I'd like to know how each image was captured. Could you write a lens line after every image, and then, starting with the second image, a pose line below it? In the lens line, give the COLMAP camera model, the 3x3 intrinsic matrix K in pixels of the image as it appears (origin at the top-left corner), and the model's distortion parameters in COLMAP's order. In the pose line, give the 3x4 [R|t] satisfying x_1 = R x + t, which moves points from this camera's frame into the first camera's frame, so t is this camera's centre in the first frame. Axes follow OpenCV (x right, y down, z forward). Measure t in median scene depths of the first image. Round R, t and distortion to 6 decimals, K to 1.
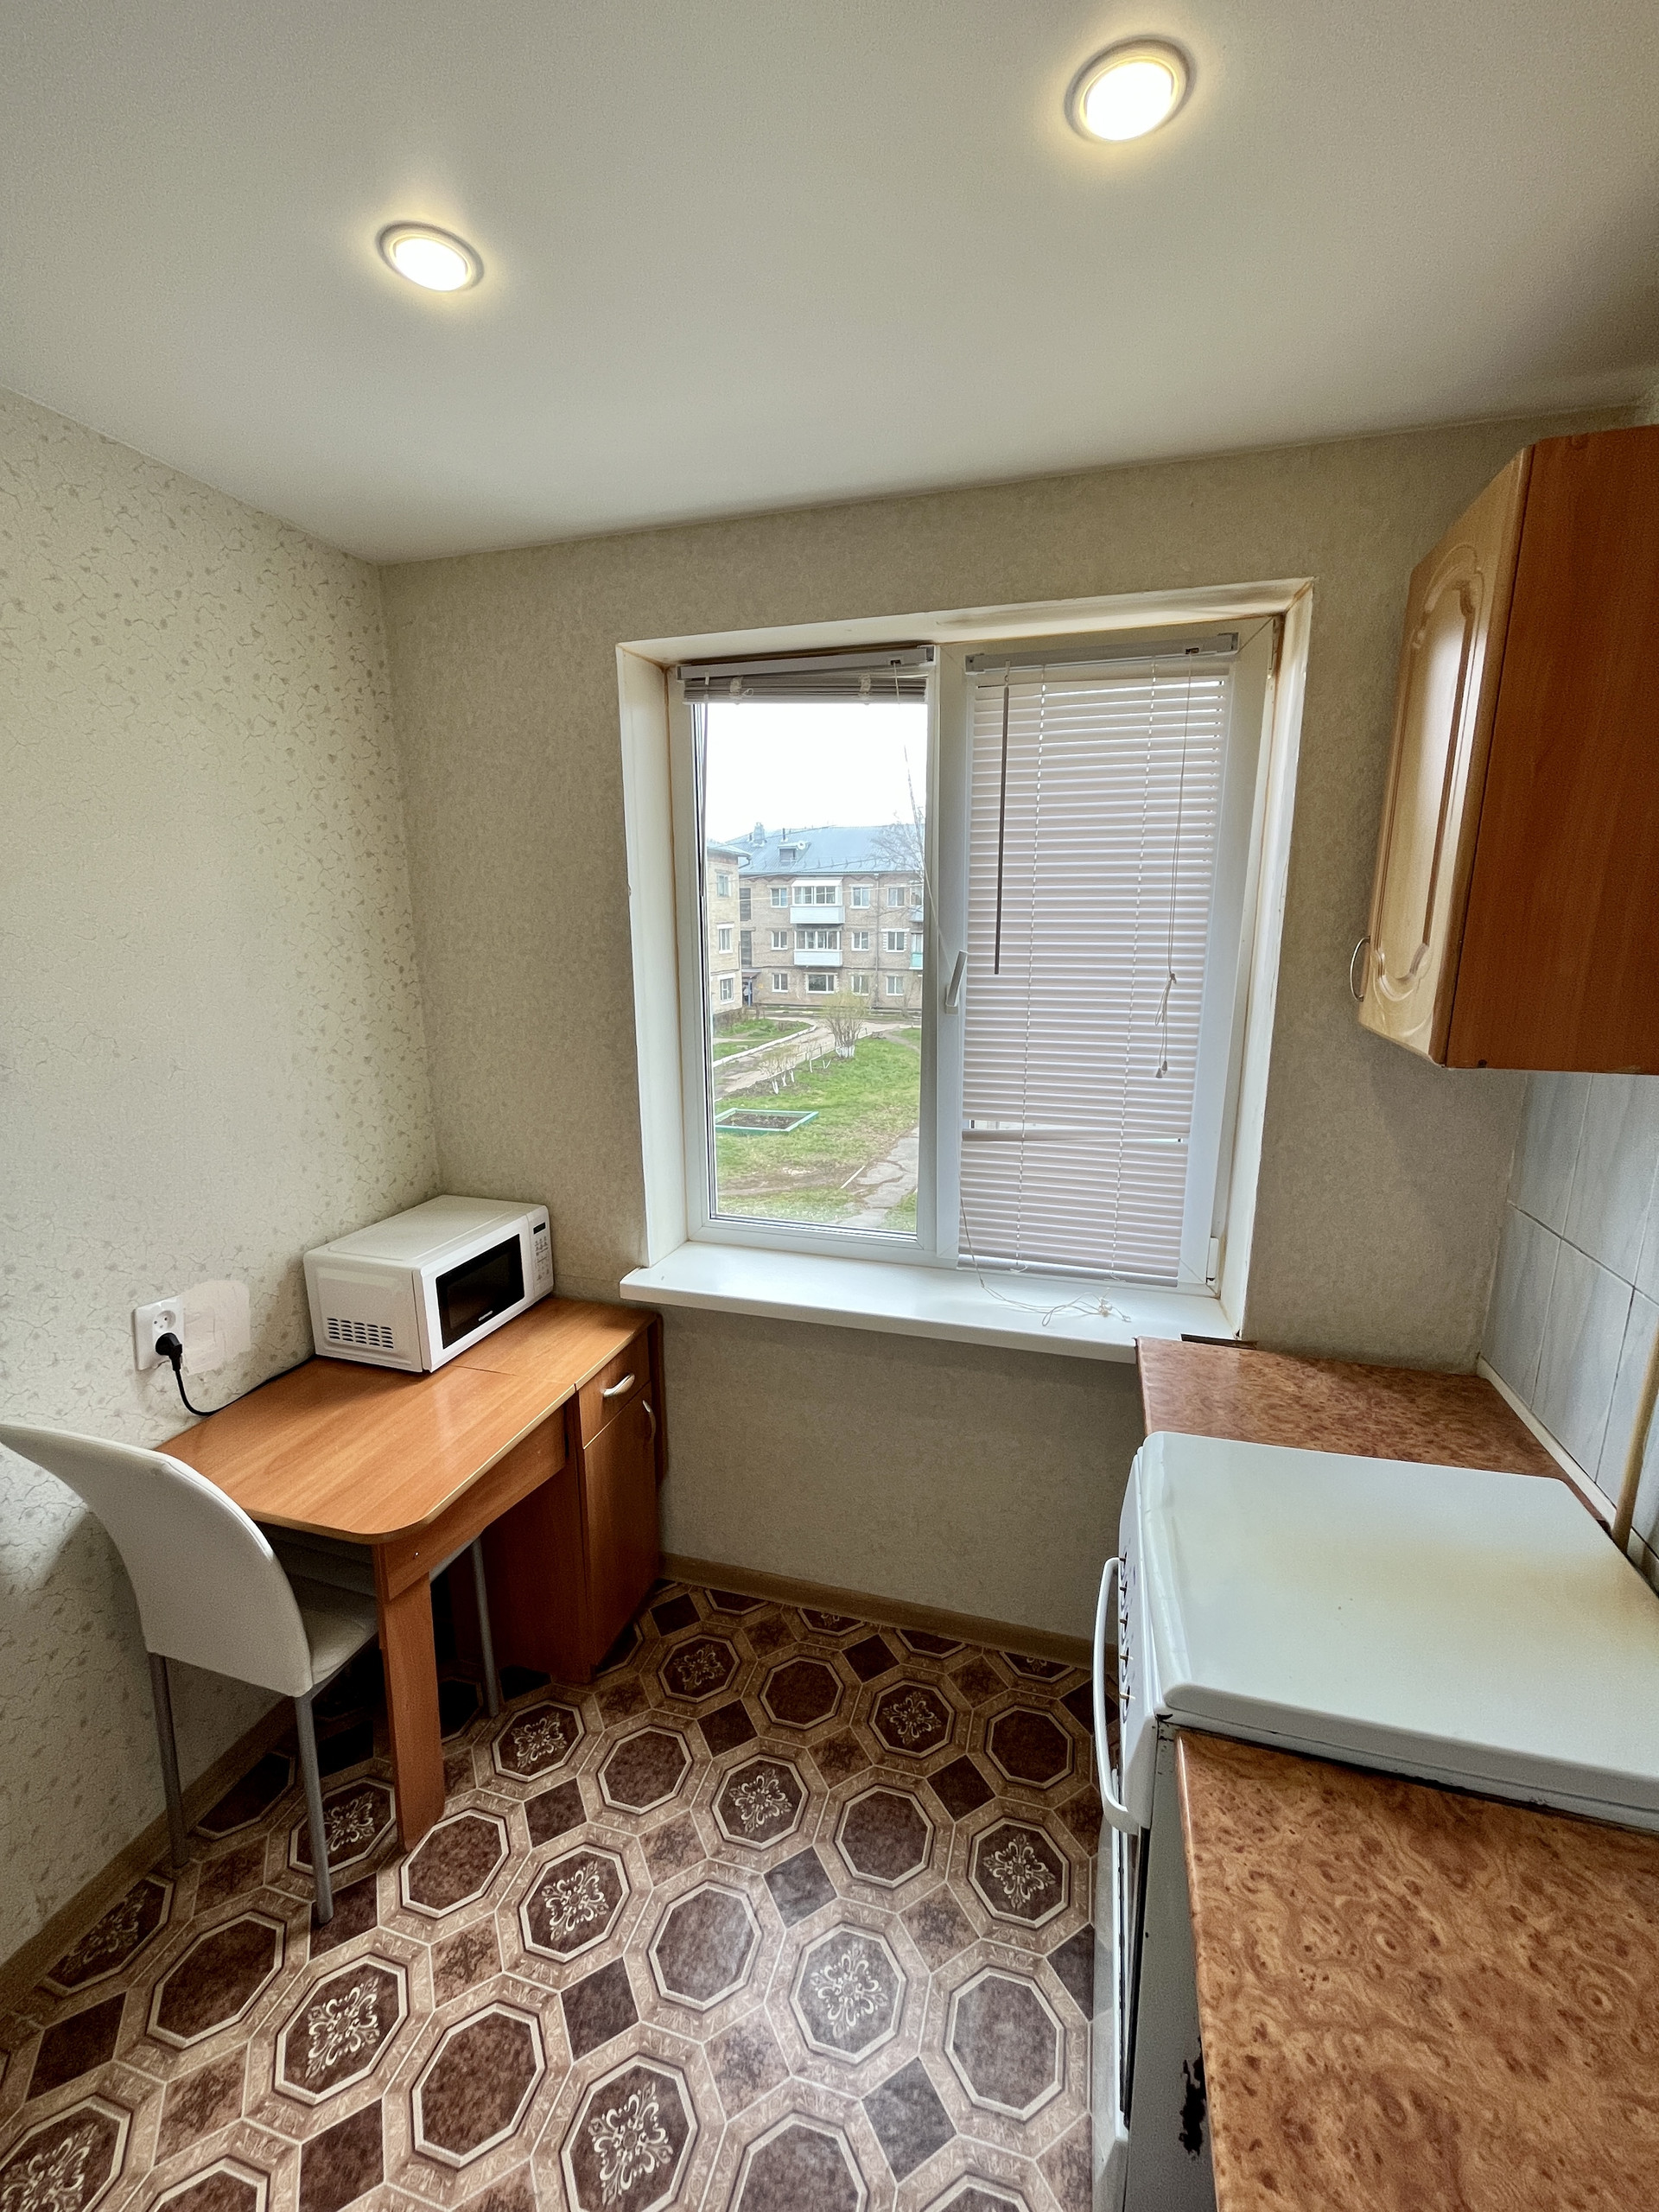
lens RADIAL K [[890.3, 0, 832.9], [0, 890.3, 1107.2], [0, 0, 1]] dist [-0.003452, 0.000325]
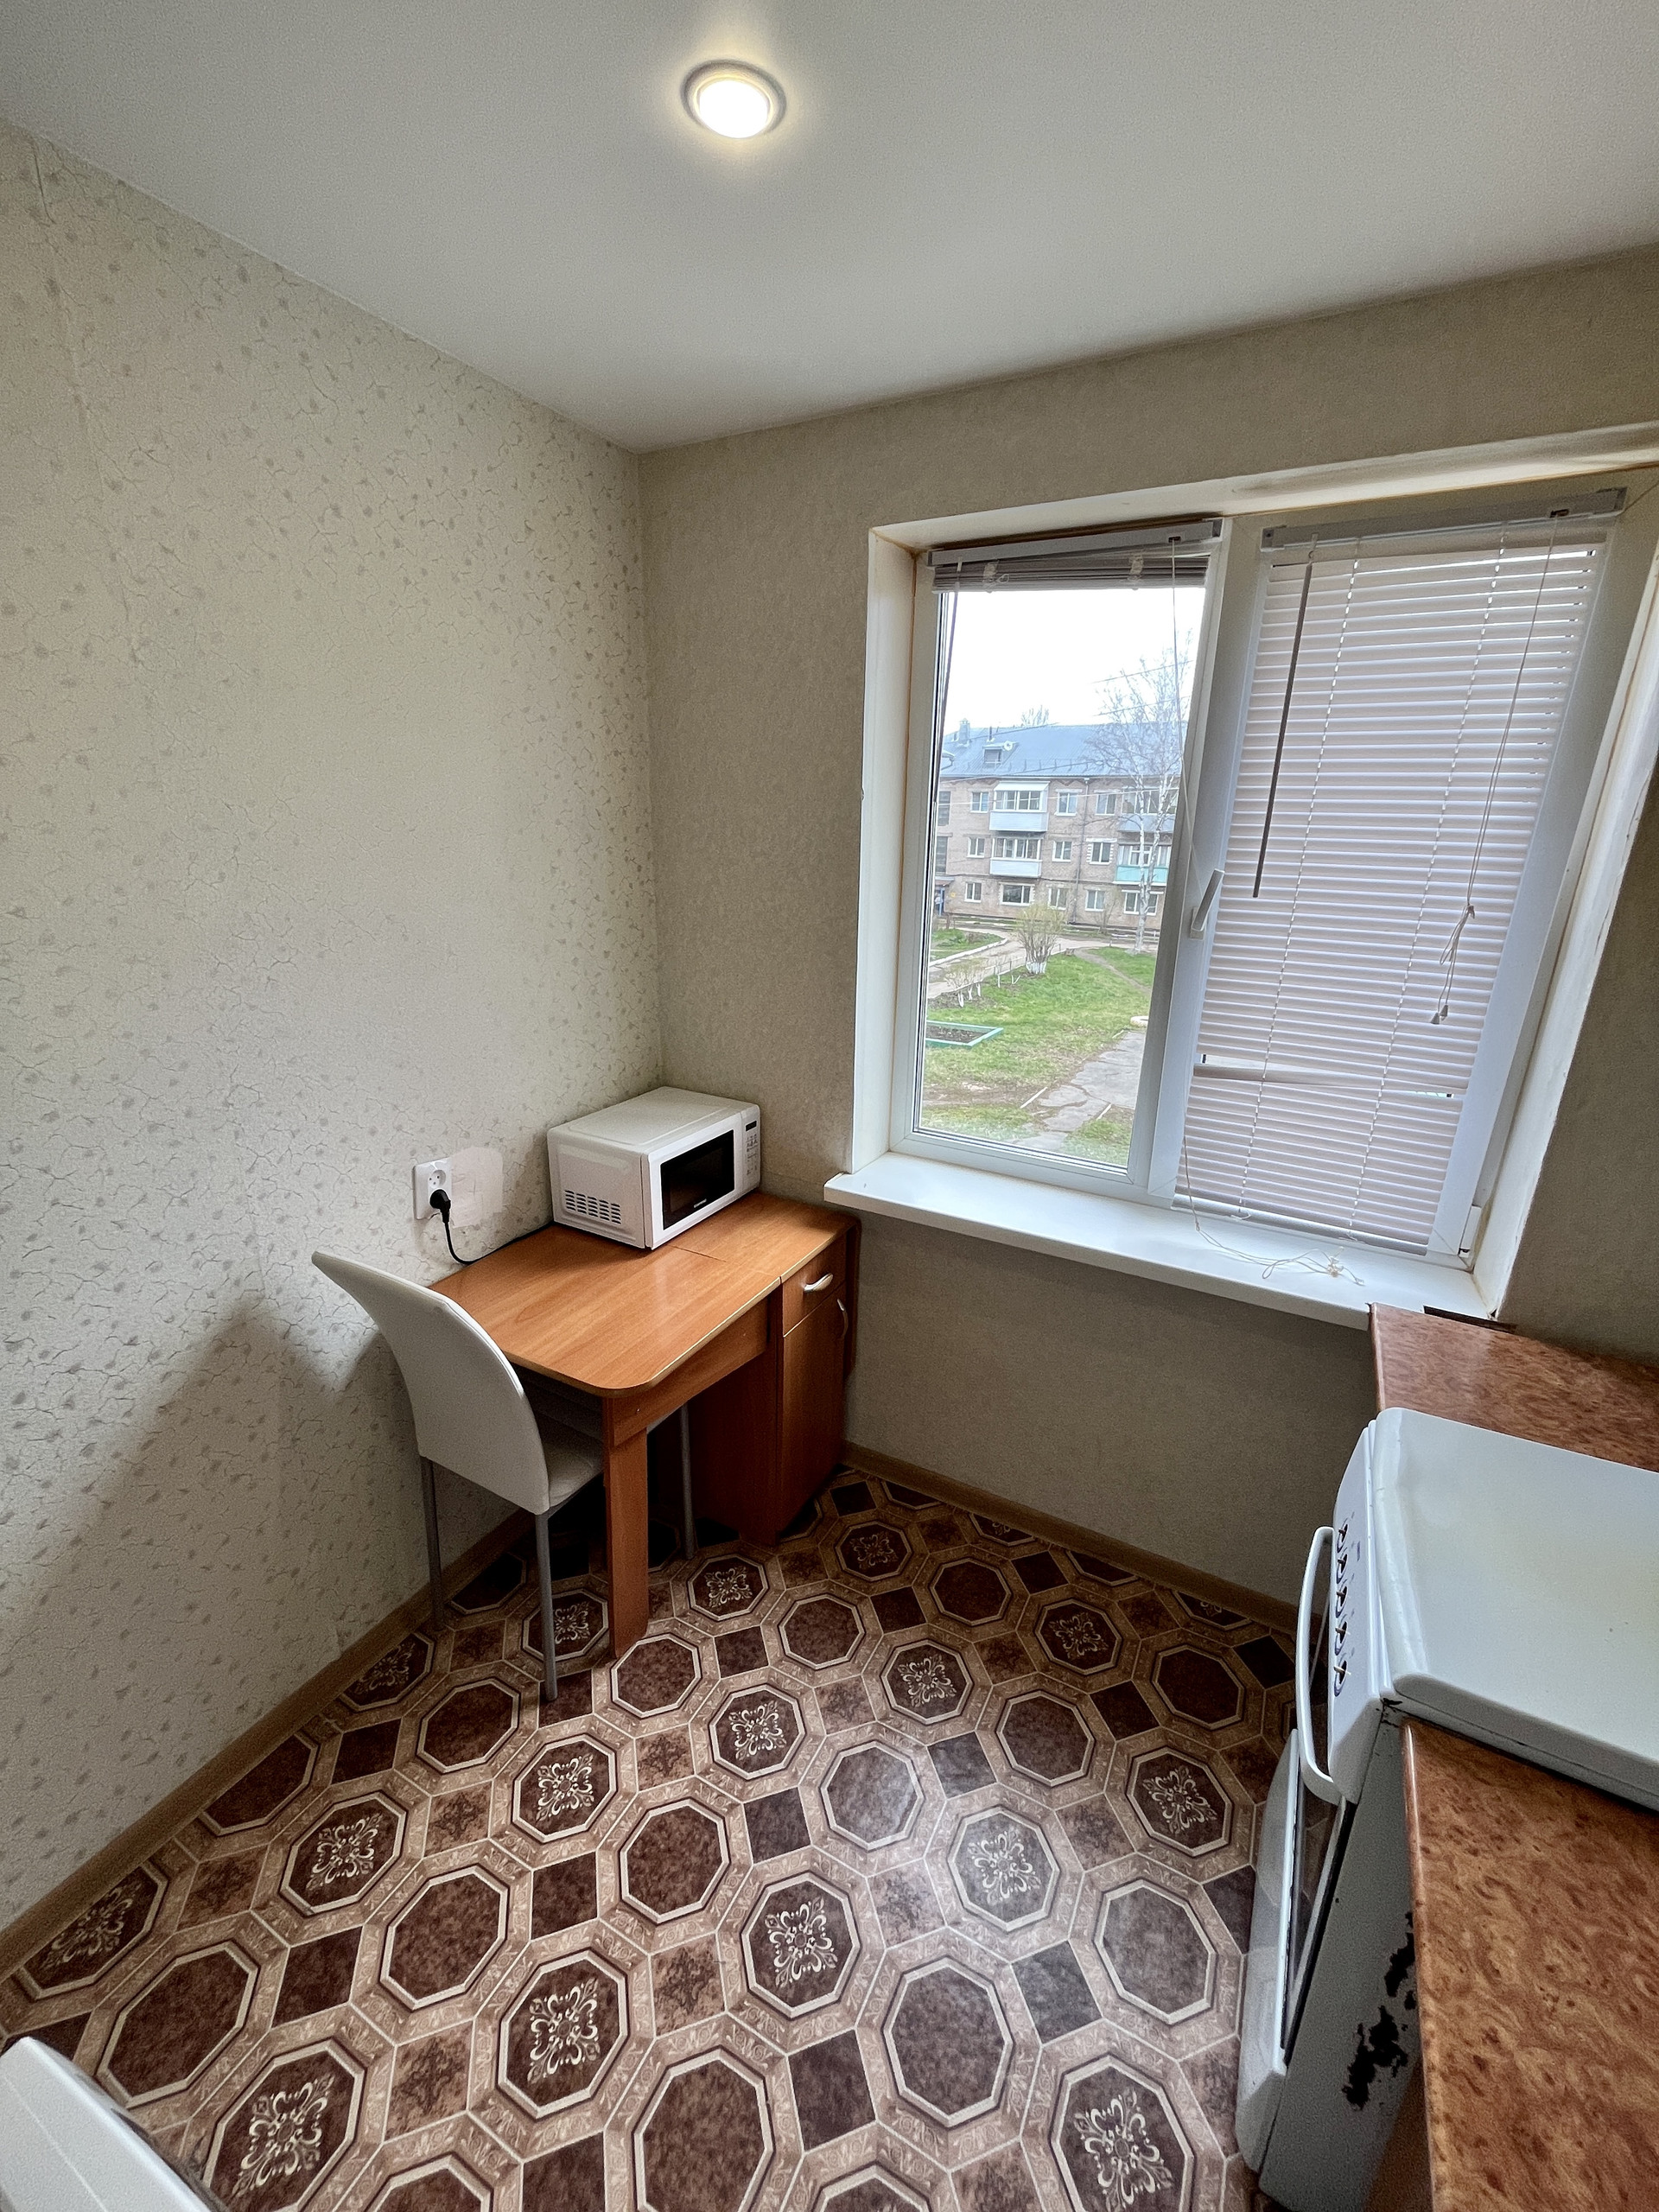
lens RADIAL K [[890.3, 0, 833.6], [0, 890.3, 1107.4], [0, 0, 1]] dist [-0.003452, 0.000325]
pose [[0.977405, 0.087895, -0.192234, -0.046715], [-0.068210, 0.991945, 0.106737, -0.004219], [0.200067, -0.091213, 0.975527, 0.004775]]
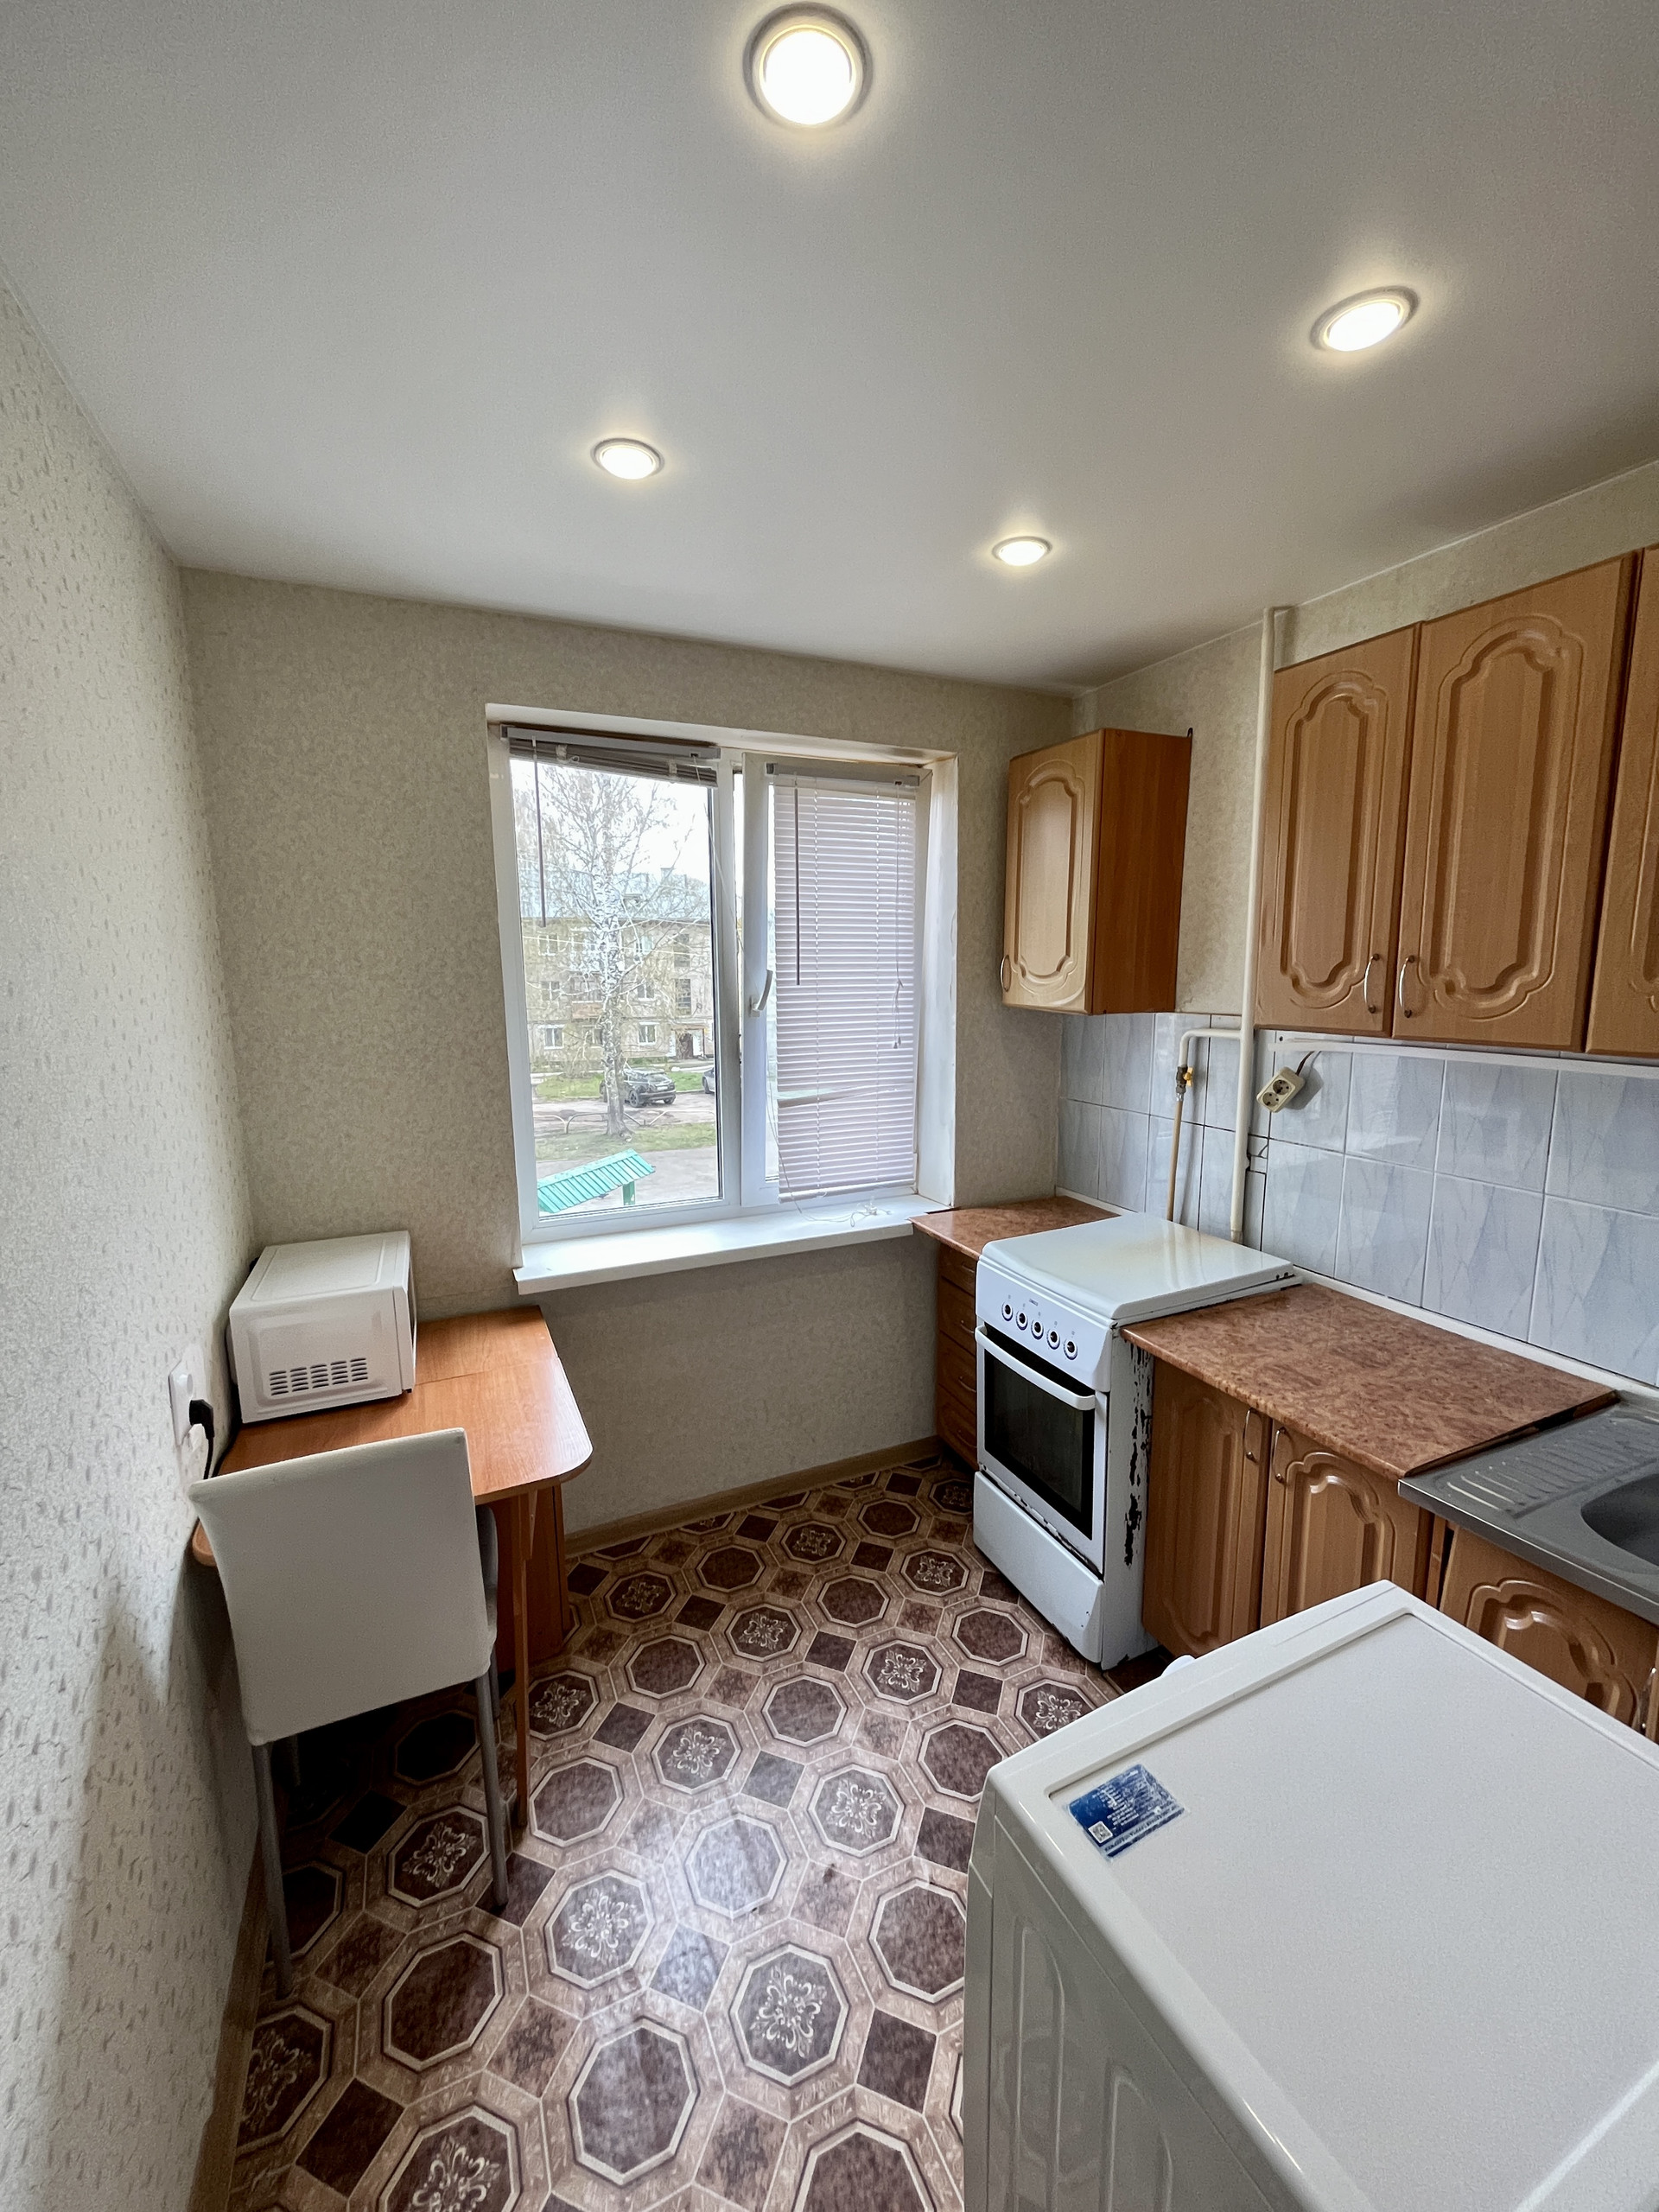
lens RADIAL K [[890.3, 0, 831.2], [0, 890.3, 1107.0], [0, 0, 1]] dist [-0.003452, 0.000325]
pose [[0.753808, -0.108826, 0.648020, -0.755497], [0.143906, 0.989591, -0.001211, 0.054470], [-0.641143, 0.094167, 0.761622, -0.099971]]
